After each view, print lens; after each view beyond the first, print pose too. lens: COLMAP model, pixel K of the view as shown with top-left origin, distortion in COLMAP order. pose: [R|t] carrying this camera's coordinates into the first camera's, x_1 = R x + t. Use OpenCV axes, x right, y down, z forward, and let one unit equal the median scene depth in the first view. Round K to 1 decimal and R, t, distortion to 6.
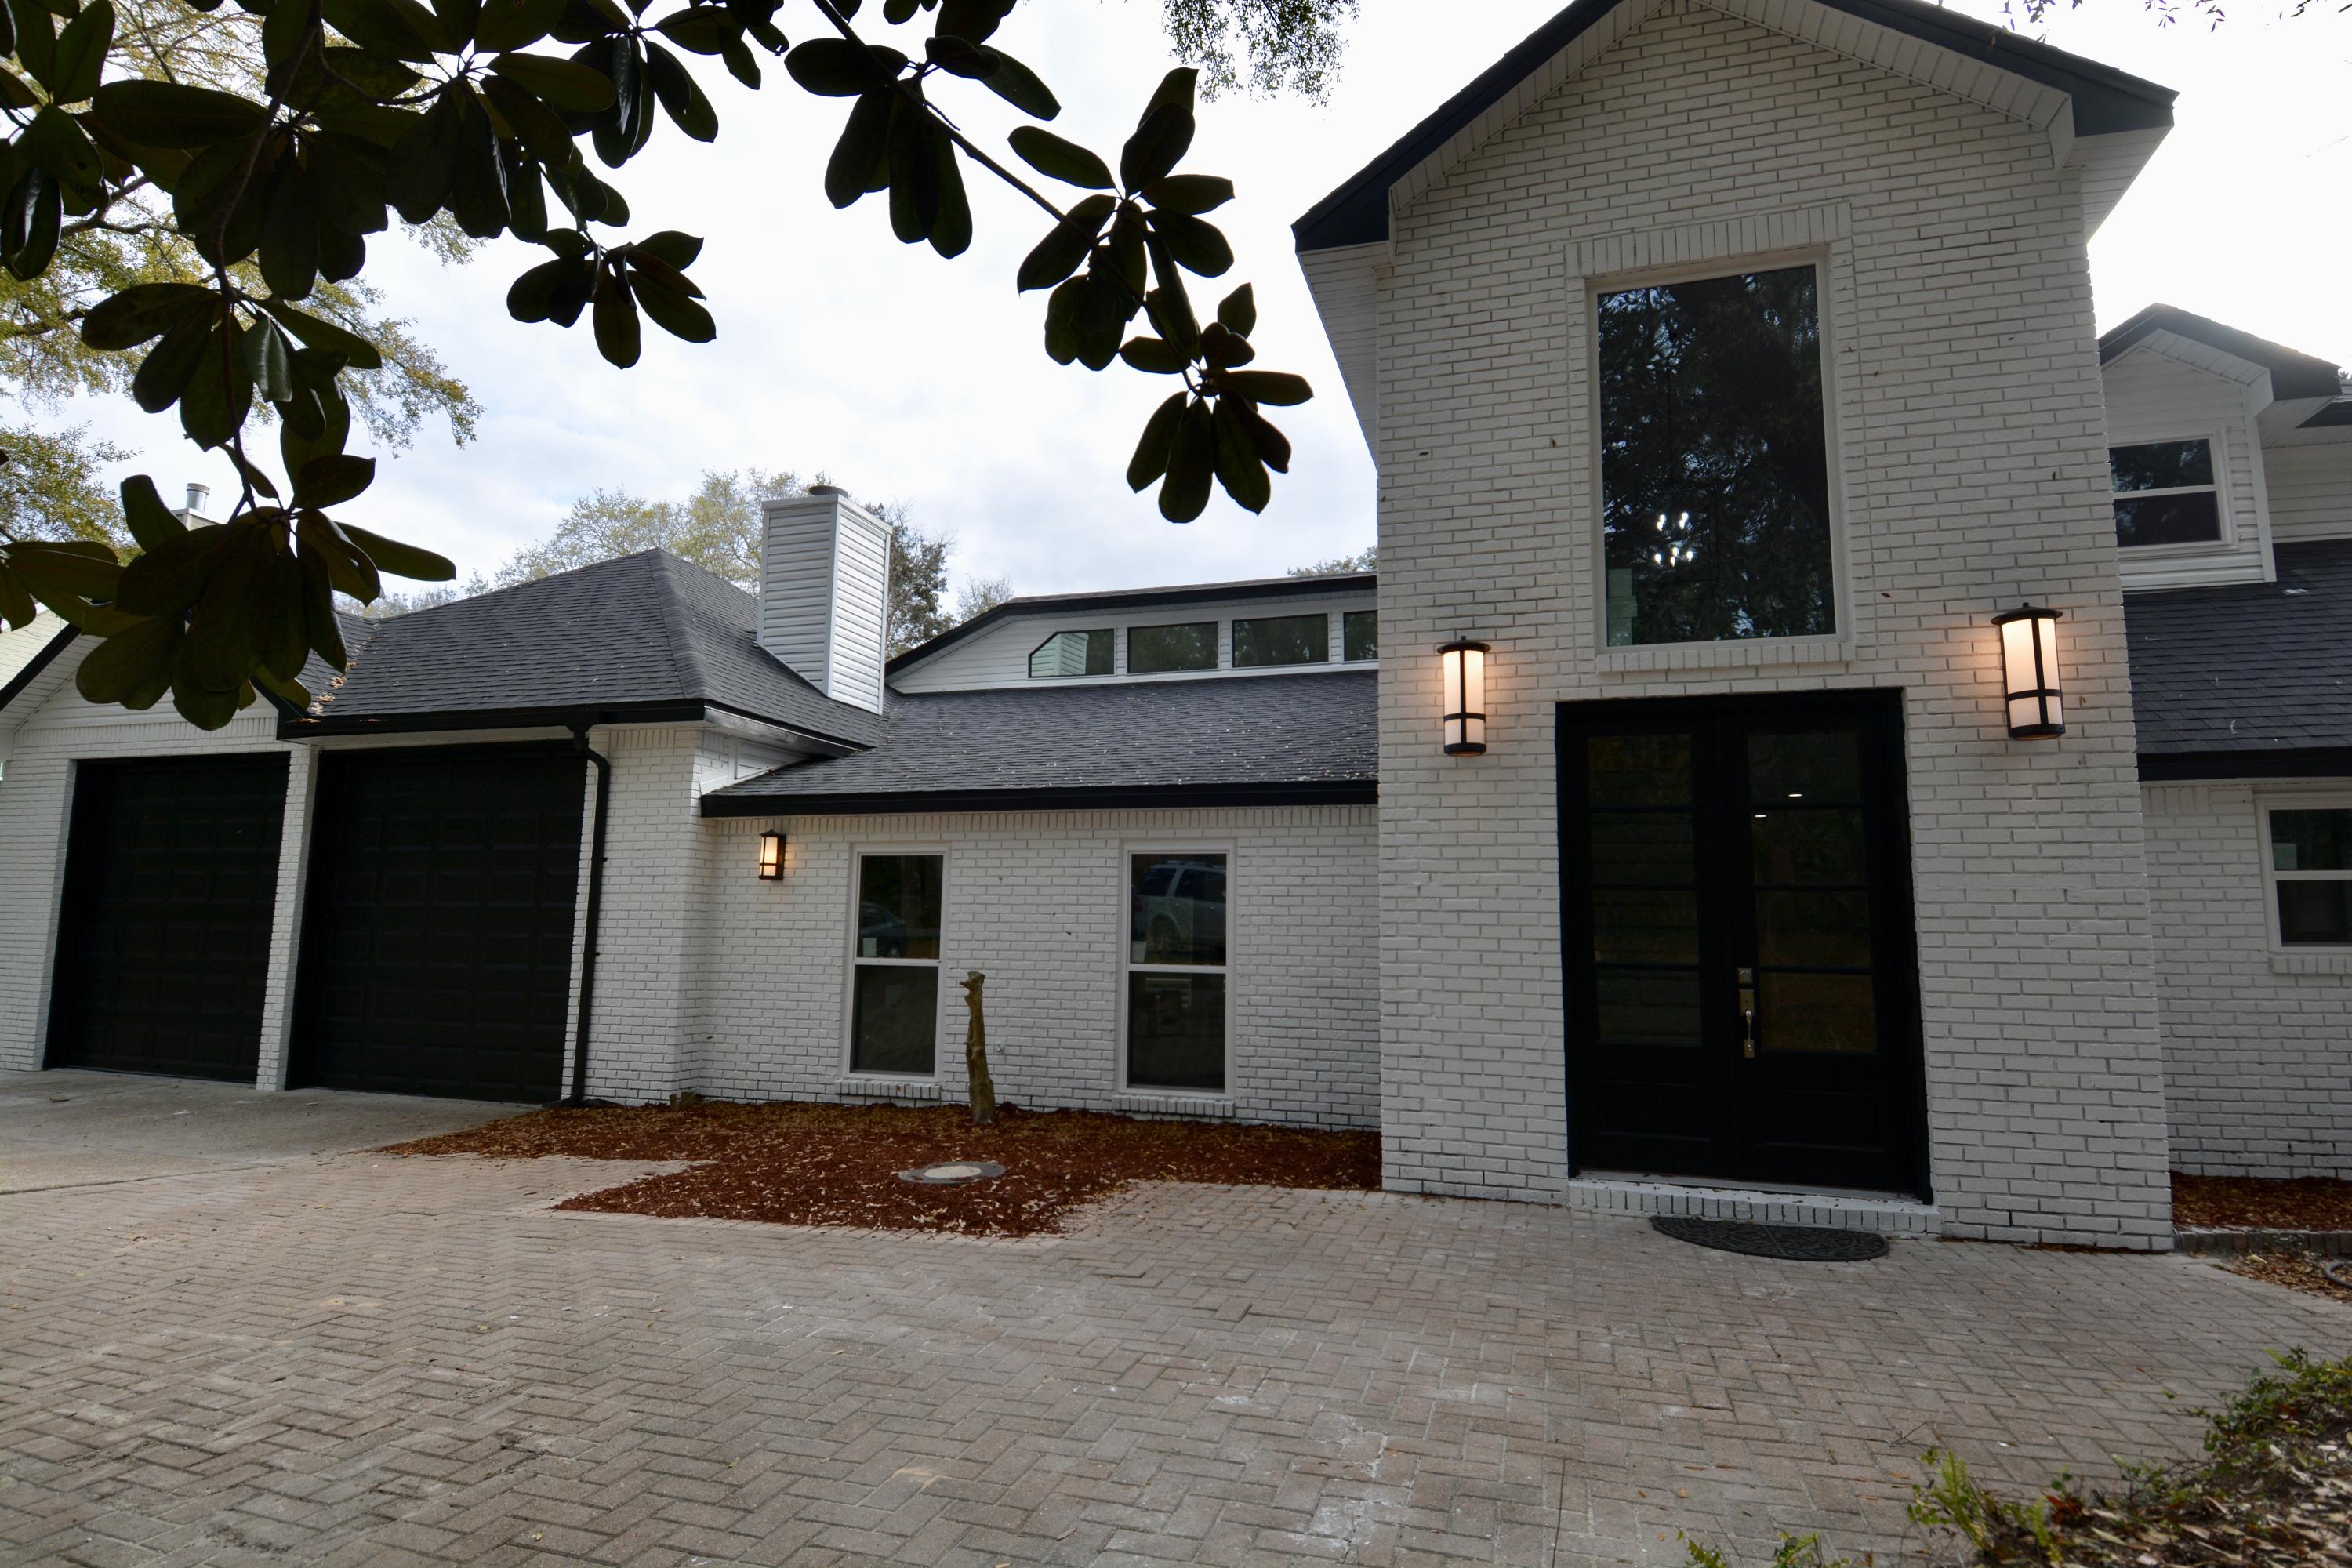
lens RADIAL K [[1210.6, 0, 1183.5], [0, 1210.6, 782.6], [0, 0, 1]] dist [0.043105, -0.044969]
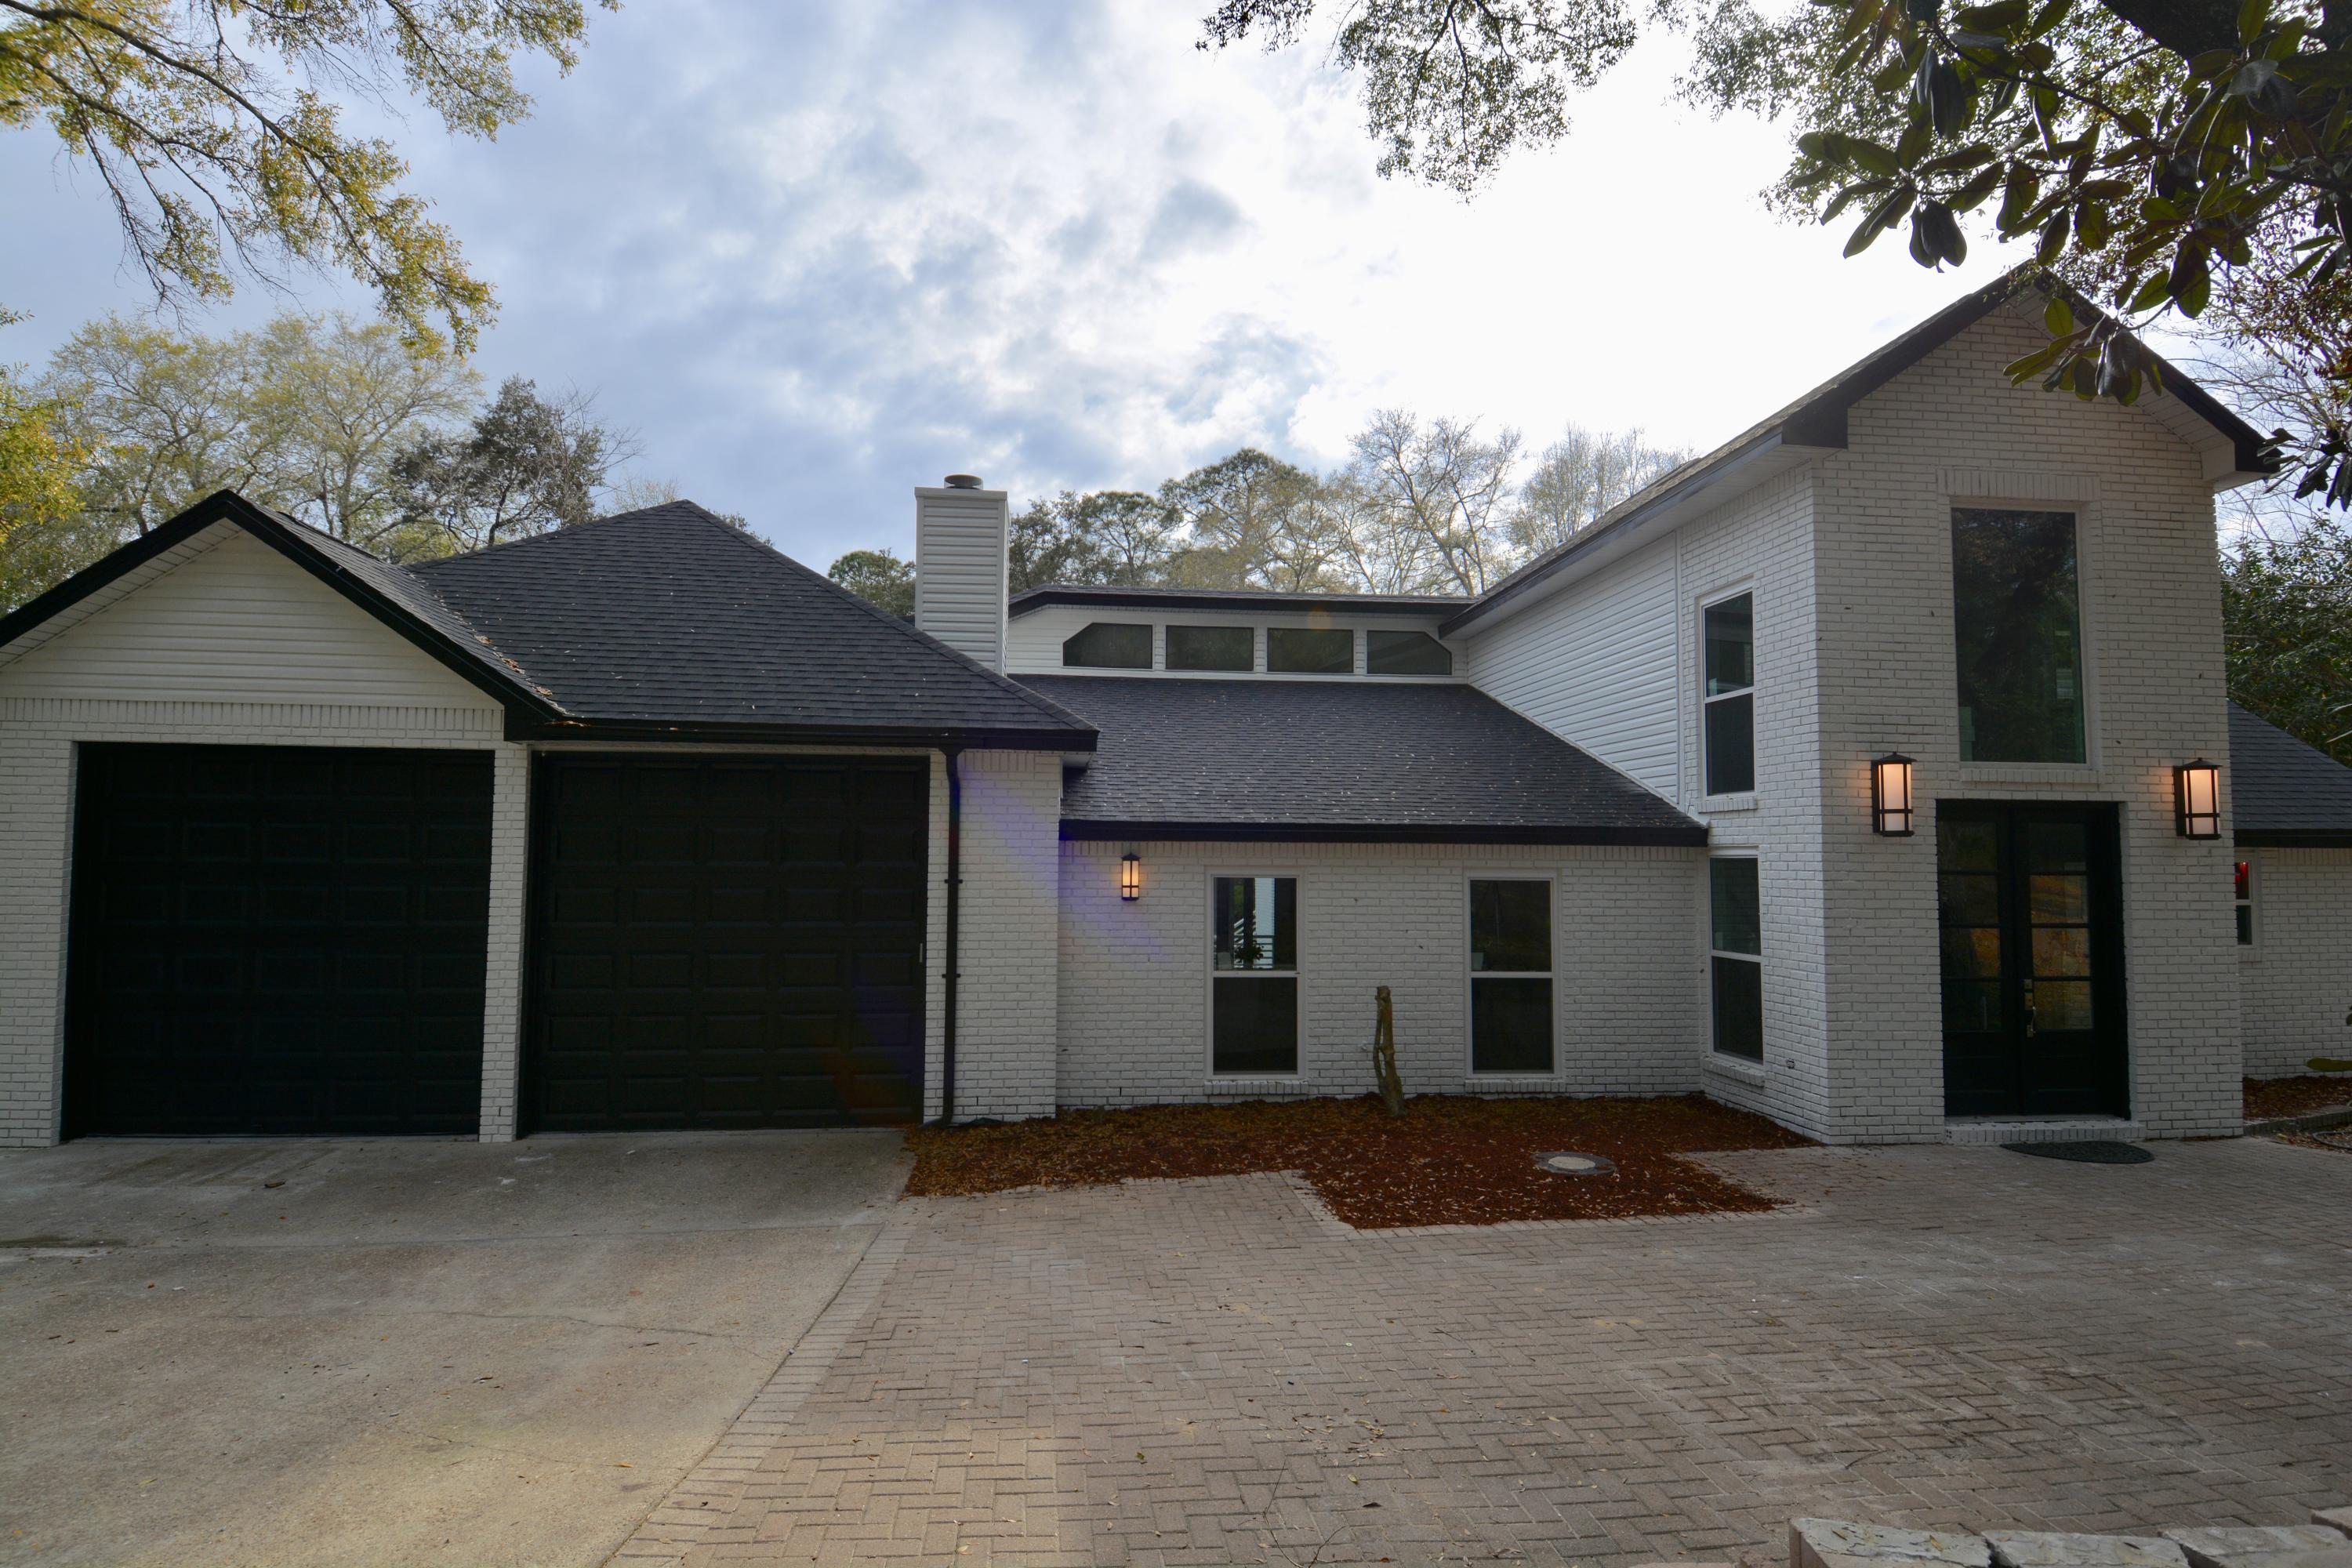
lens RADIAL K [[1217.8, 0, 1176.0], [0, 1217.8, 784.0], [0, 0, 1]] dist [0.040320, -0.048046]
pose [[0.917710, 0.017871, 0.396849, -1.083819], [-0.045599, 0.997123, 0.060545, -0.130342], [-0.394626, -0.073658, 0.915885, 0.027531]]
